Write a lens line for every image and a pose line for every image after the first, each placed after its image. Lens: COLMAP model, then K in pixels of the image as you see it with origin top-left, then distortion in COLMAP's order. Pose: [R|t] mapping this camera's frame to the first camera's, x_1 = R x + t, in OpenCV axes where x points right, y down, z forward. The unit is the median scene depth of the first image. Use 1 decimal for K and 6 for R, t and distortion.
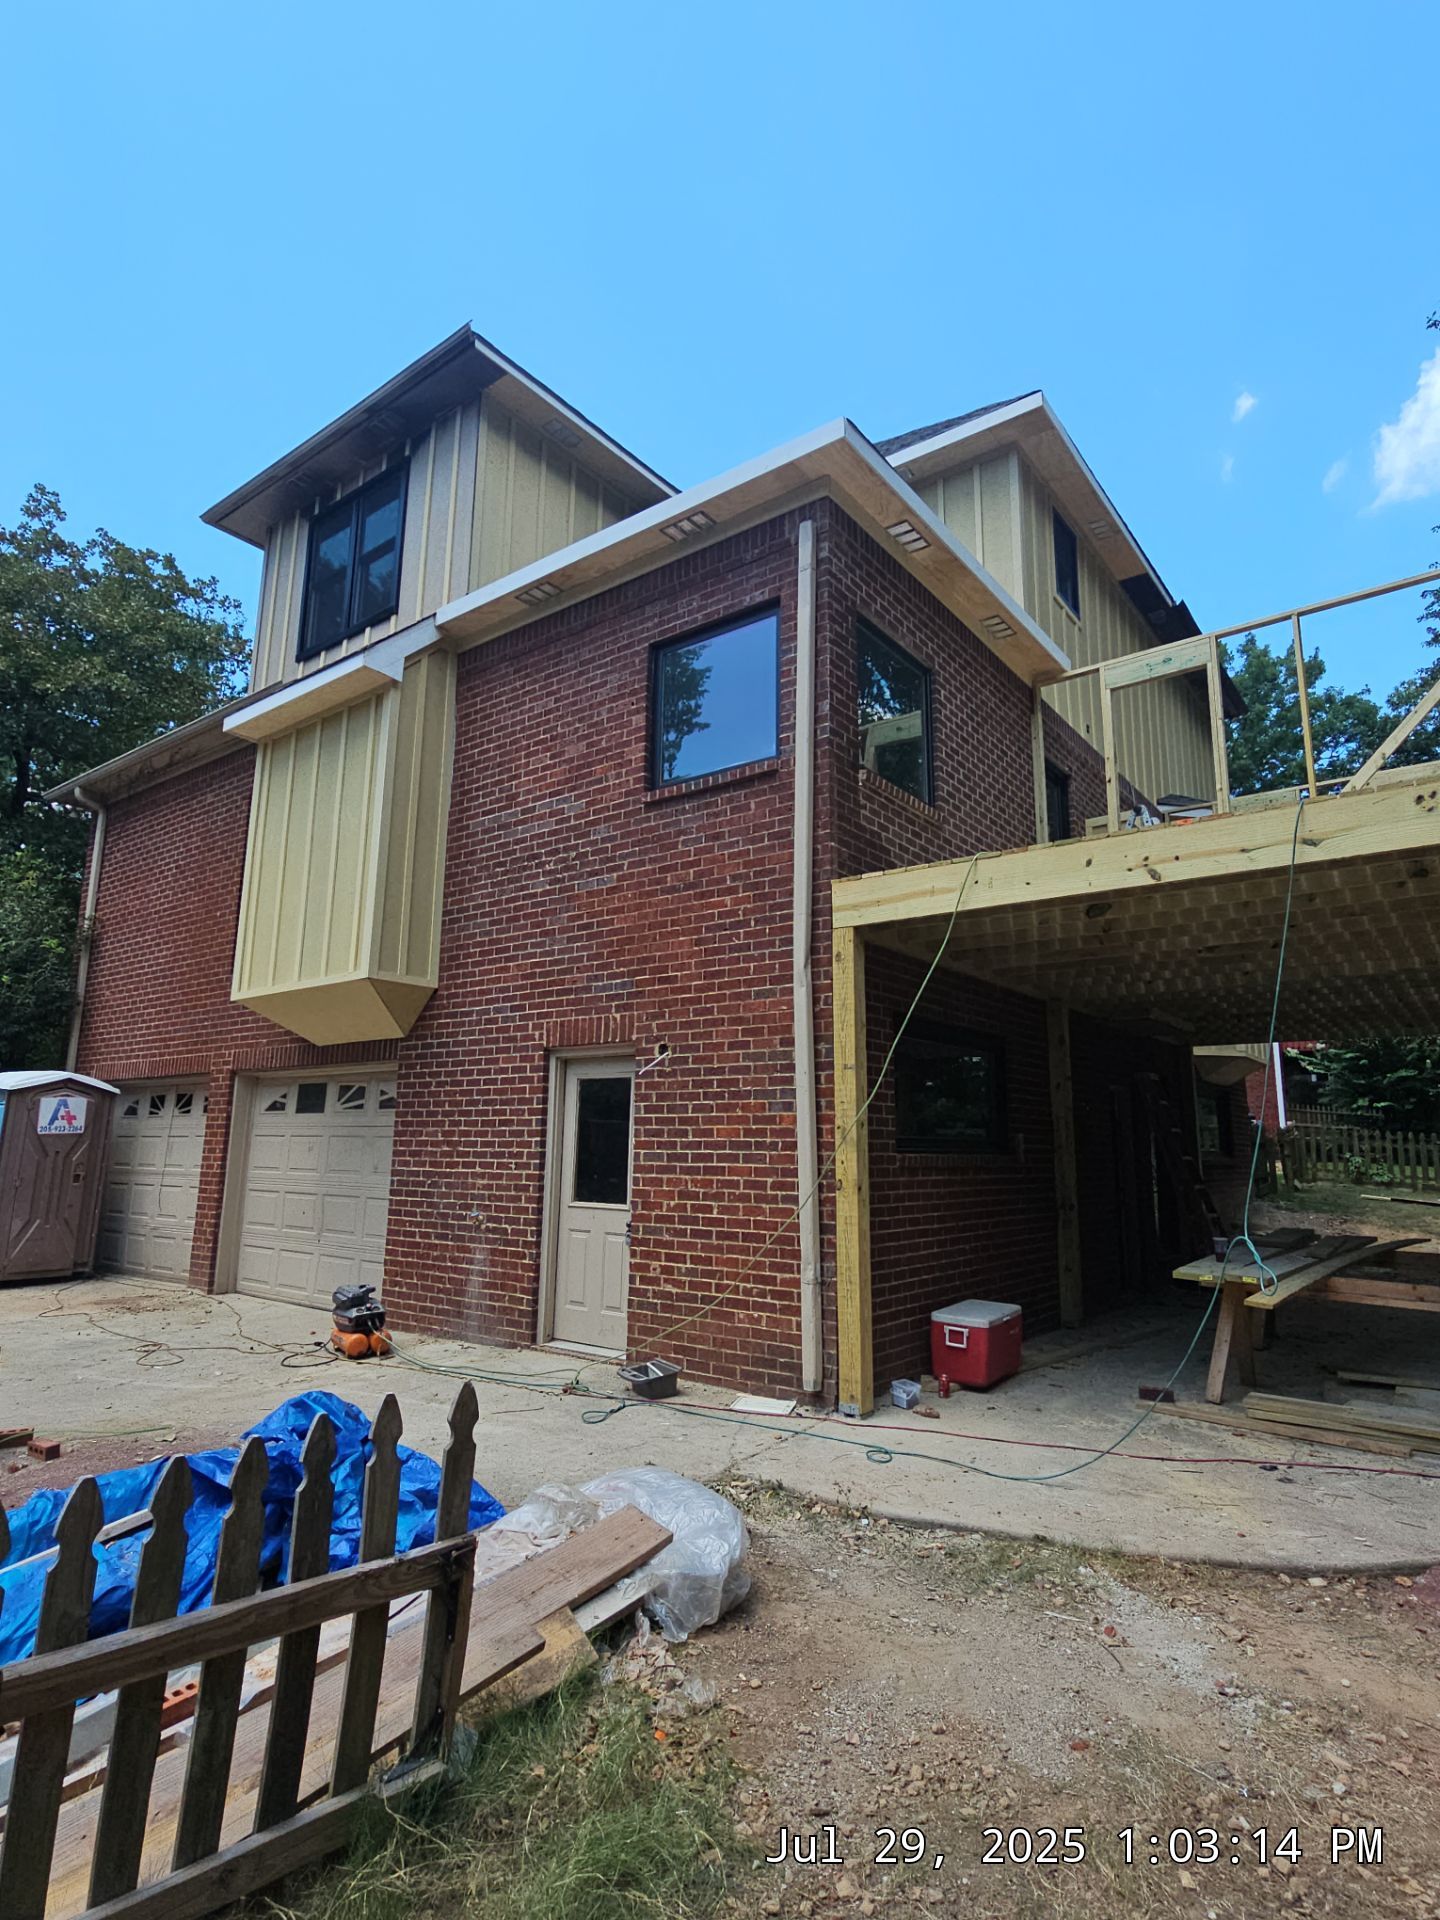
lens RADIAL K [[1037.3, 0, 723.5], [0, 1037.3, 956.2], [0, 0, 1]] dist [-0.001792, 0.001177]
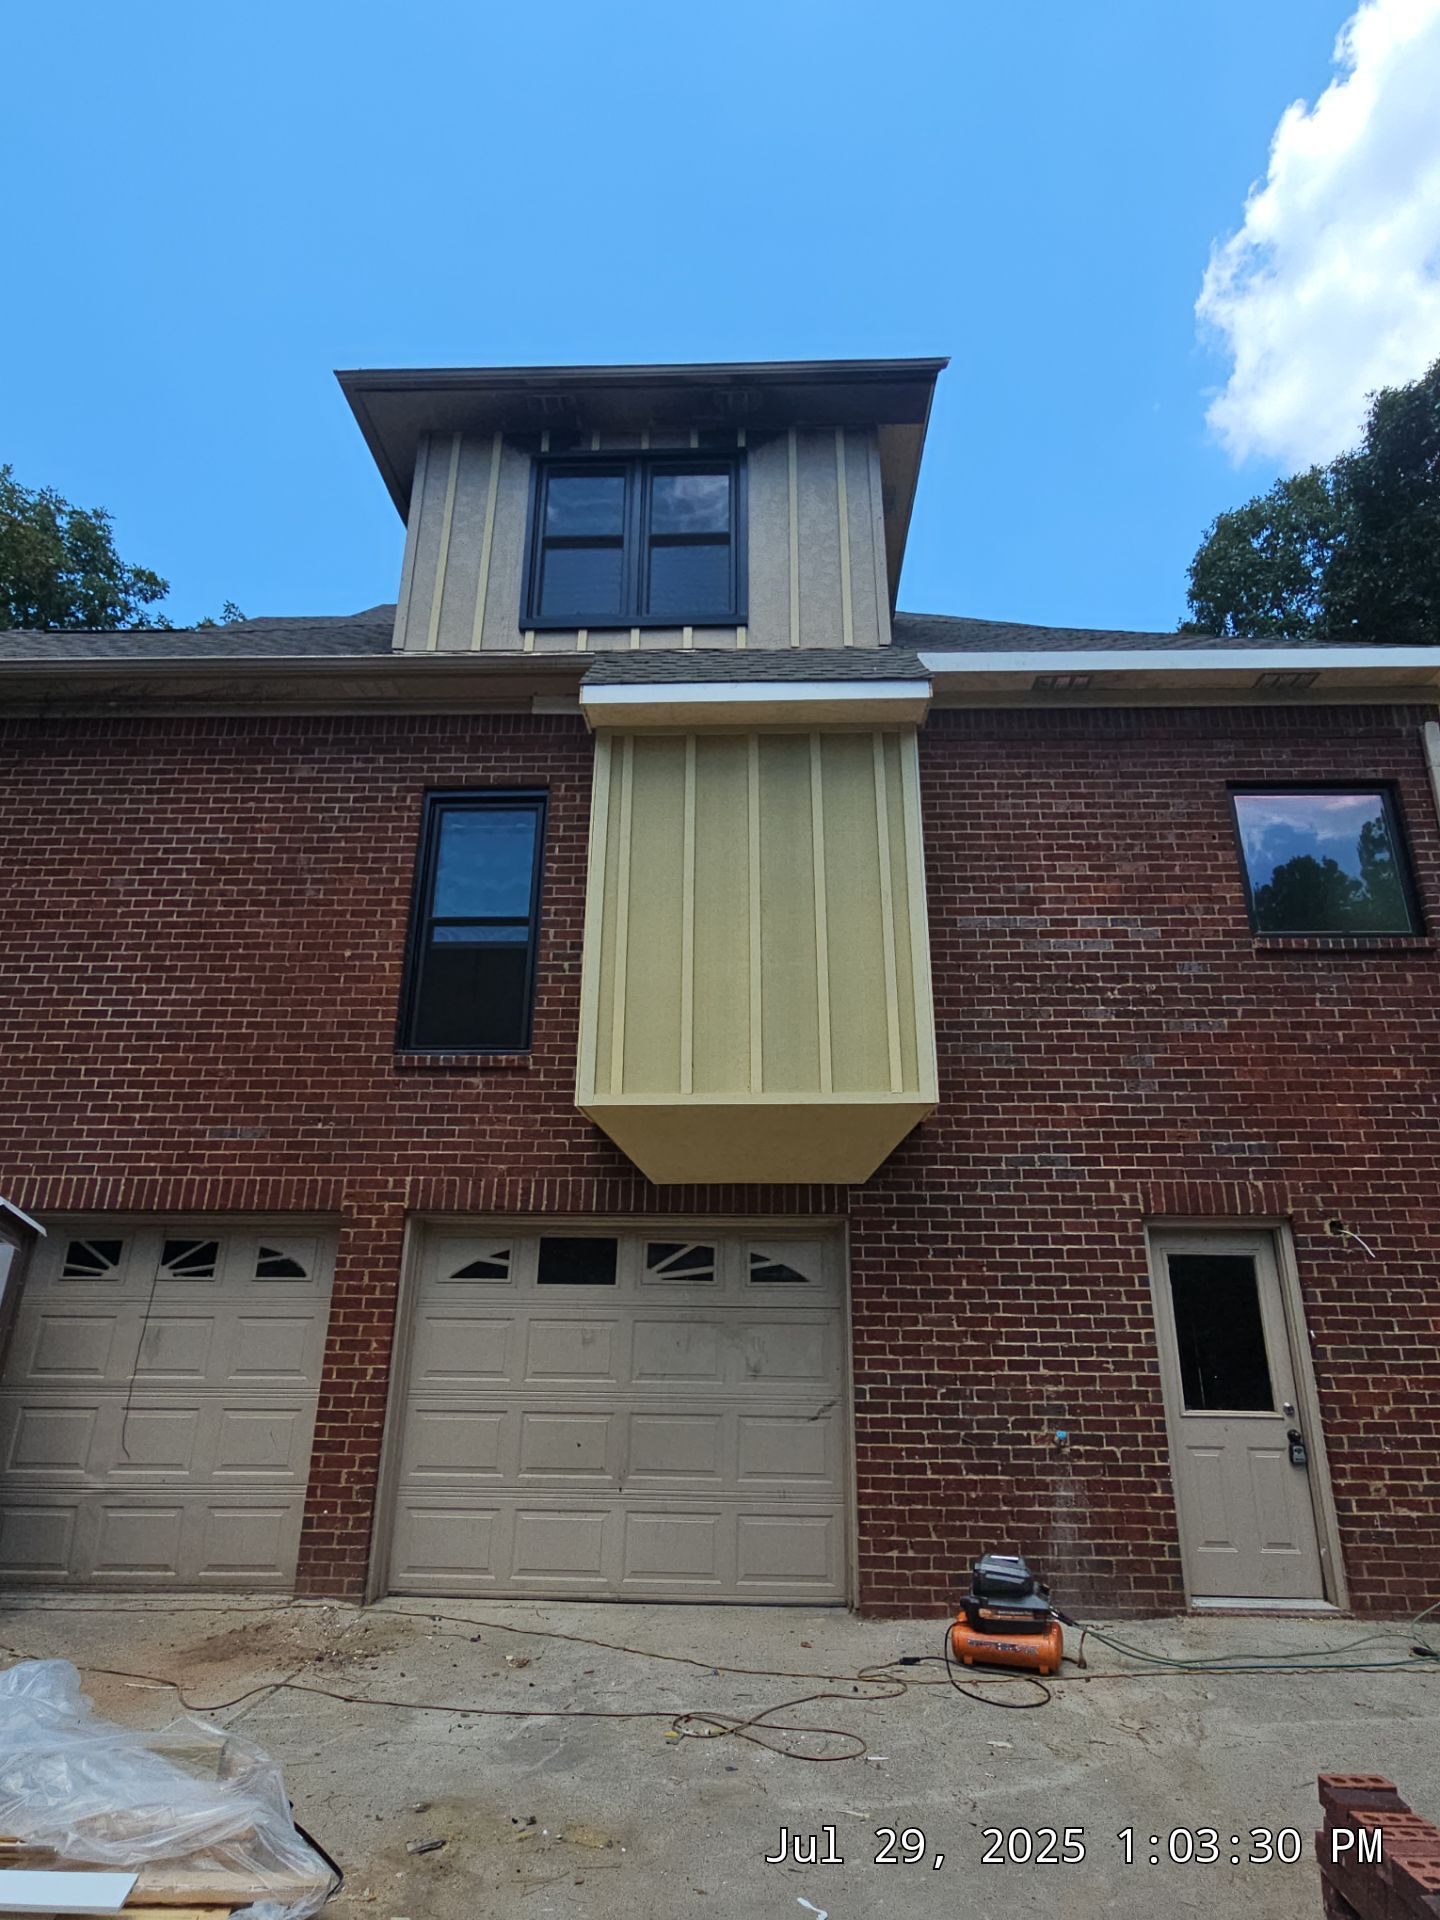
lens RADIAL K [[1037.3, 0, 721.7], [0, 1037.3, 958.5], [0, 0, 1]] dist [-0.001792, 0.001177]
pose [[0.813620, 0.179762, 0.552908, -0.919372], [-0.106774, 0.981025, -0.161831, 0.057029], [-0.571508, 0.072633, 0.817376, 0.496844]]
